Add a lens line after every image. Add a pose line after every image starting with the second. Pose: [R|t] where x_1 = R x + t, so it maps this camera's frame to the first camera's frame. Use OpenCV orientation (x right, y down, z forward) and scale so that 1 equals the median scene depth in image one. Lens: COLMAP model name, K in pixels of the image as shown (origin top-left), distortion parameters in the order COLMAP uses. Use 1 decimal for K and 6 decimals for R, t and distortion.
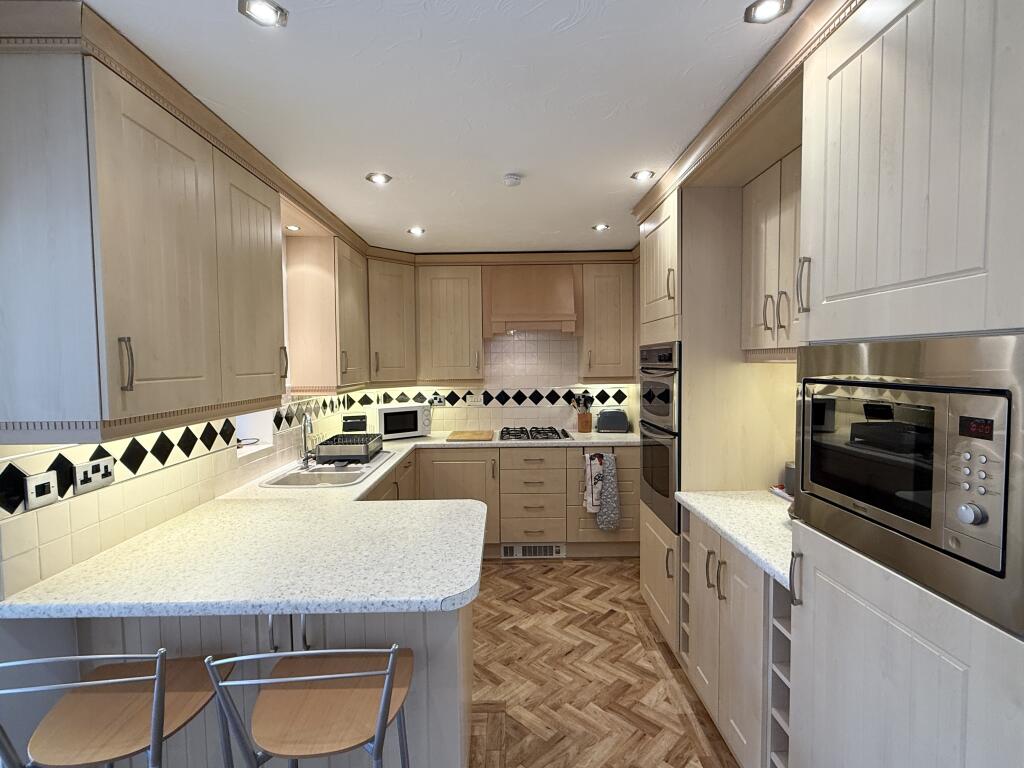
lens RADIAL K [[489.9, 0, 510.5], [0, 489.9, 385.9], [0, 0, 1]] dist [-0.000913, 0.000385]
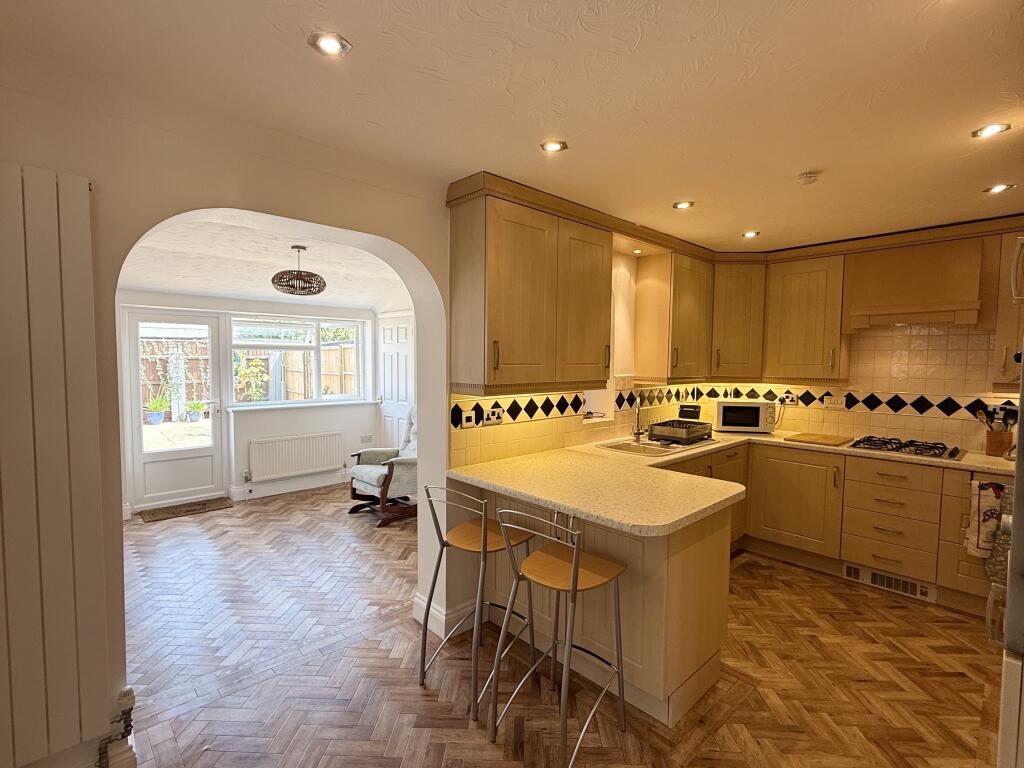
lens RADIAL K [[489.9, 0, 510.5], [0, 489.9, 385.9], [0, 0, 1]] dist [-0.000913, 0.000385]
pose [[0.674804, 0.057901, -0.735722, 0.267989], [-0.053597, 0.998130, 0.029393, 0.006144], [0.736048, 0.019598, 0.676645, -0.090647]]
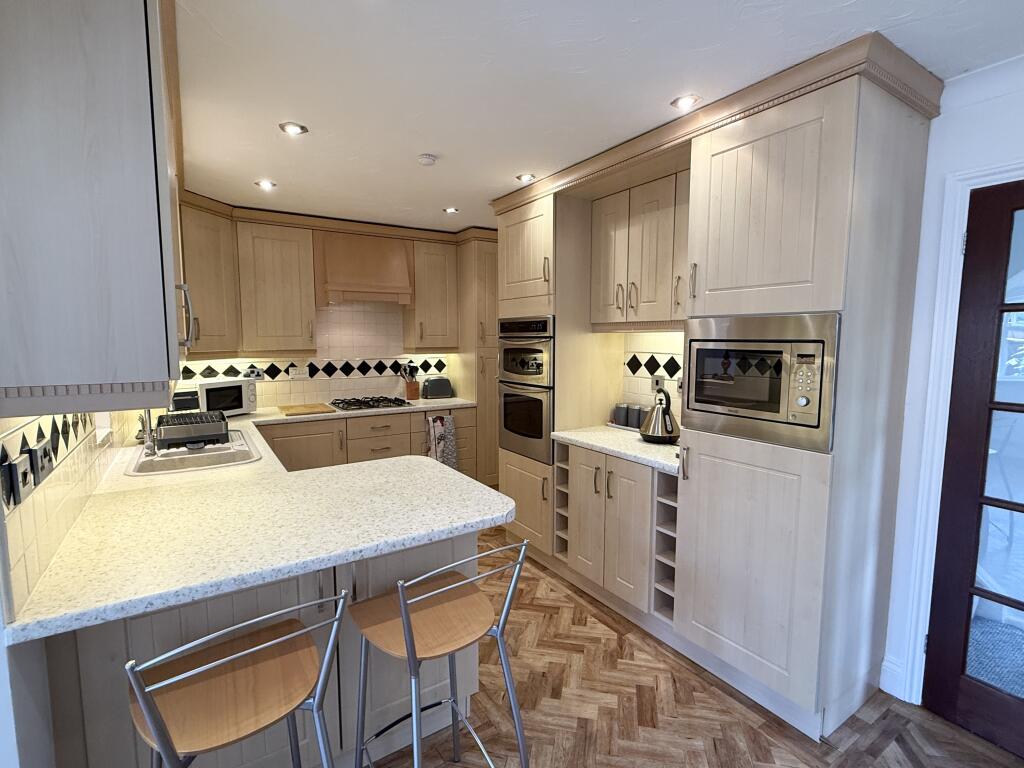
lens RADIAL K [[489.9, 0, 510.5], [0, 489.9, 385.9], [0, 0, 1]] dist [-0.000913, 0.000385]
pose [[0.844016, -0.042329, 0.534645, -0.330749], [0.017899, 0.998548, 0.050801, 0.019842], [-0.536019, -0.033307, 0.843548, -0.019801]]
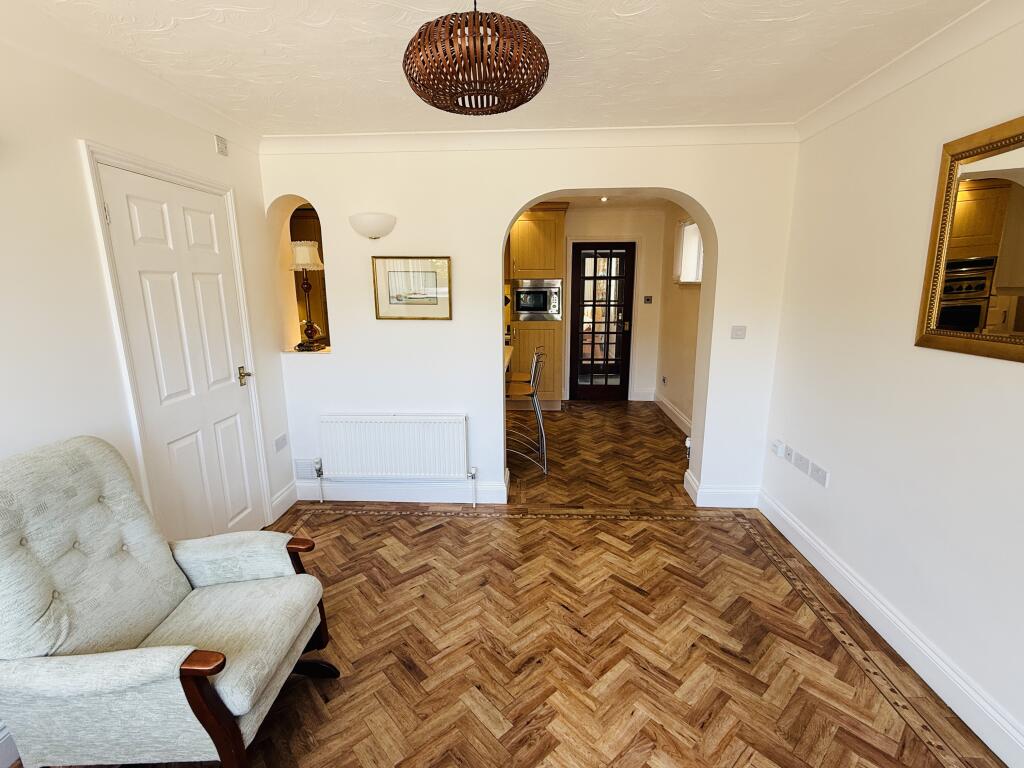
lens RADIAL K [[473.0, 0, 512.0], [0, 473.0, 384.0], [0, 0, 1]] dist [0.001756, -0.000109]
pose [[0.064209, -0.196897, 0.978319, -1.618836], [0.057089, 0.979461, 0.193380, 0.004722], [-0.996302, 0.043435, 0.074131, 0.329916]]
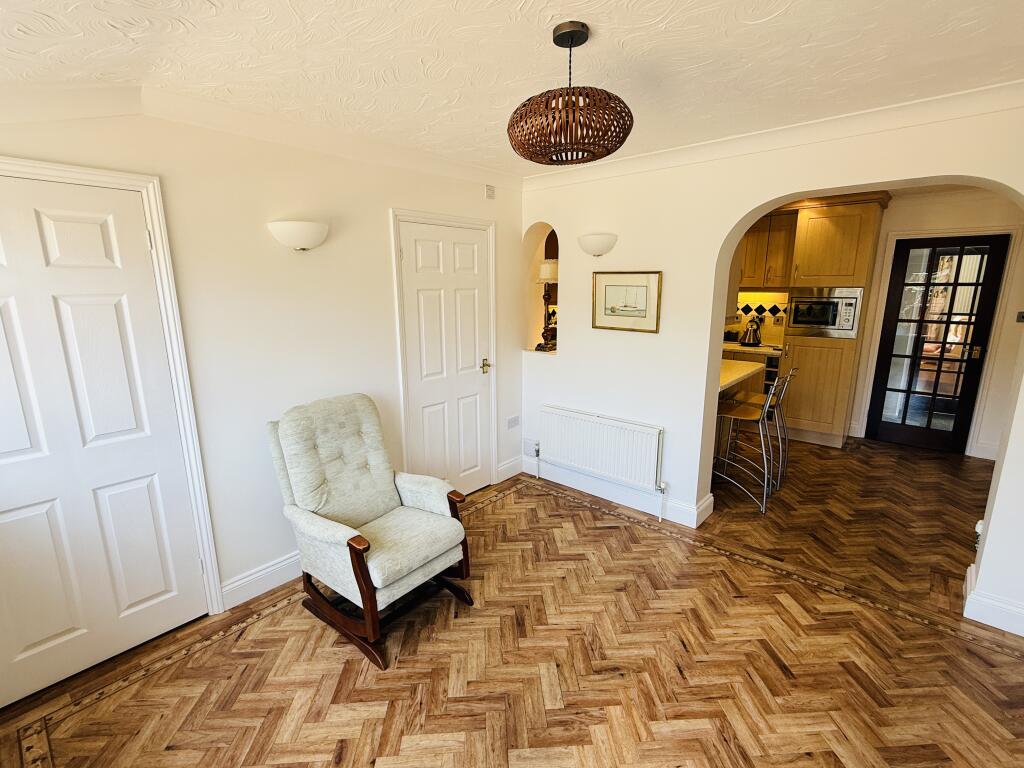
lens RADIAL K [[473.0, 0, 512.0], [0, 473.0, 384.0], [0, 0, 1]] dist [0.001756, -0.000109]
pose [[0.669237, -0.146341, 0.728496, -1.585340], [0.035710, 0.985616, 0.165186, -0.014509], [-0.742190, -0.084533, 0.664836, 0.057088]]
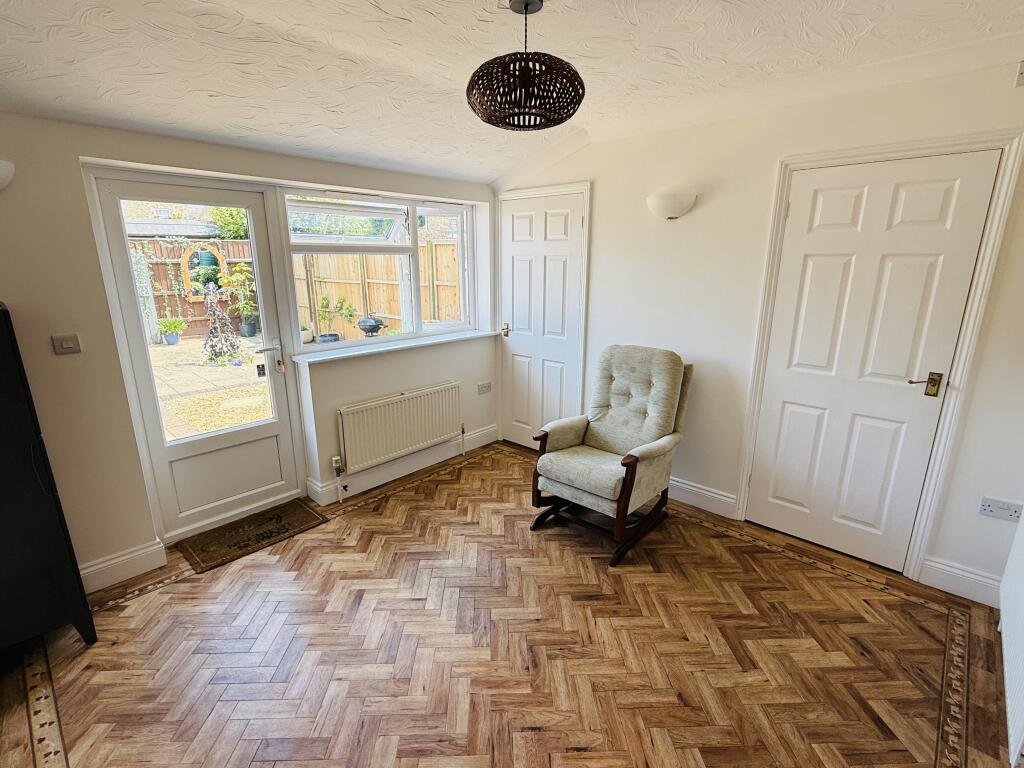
lens RADIAL K [[489.9, 0, 510.5], [0, 489.9, 385.9], [0, 0, 1]] dist [-0.000913, 0.000385]
pose [[0.724556, 0.186783, -0.663423, -0.691118], [-0.044558, 0.973258, 0.225352, -0.001352], [0.687774, -0.133719, 0.713503, -0.078480]]
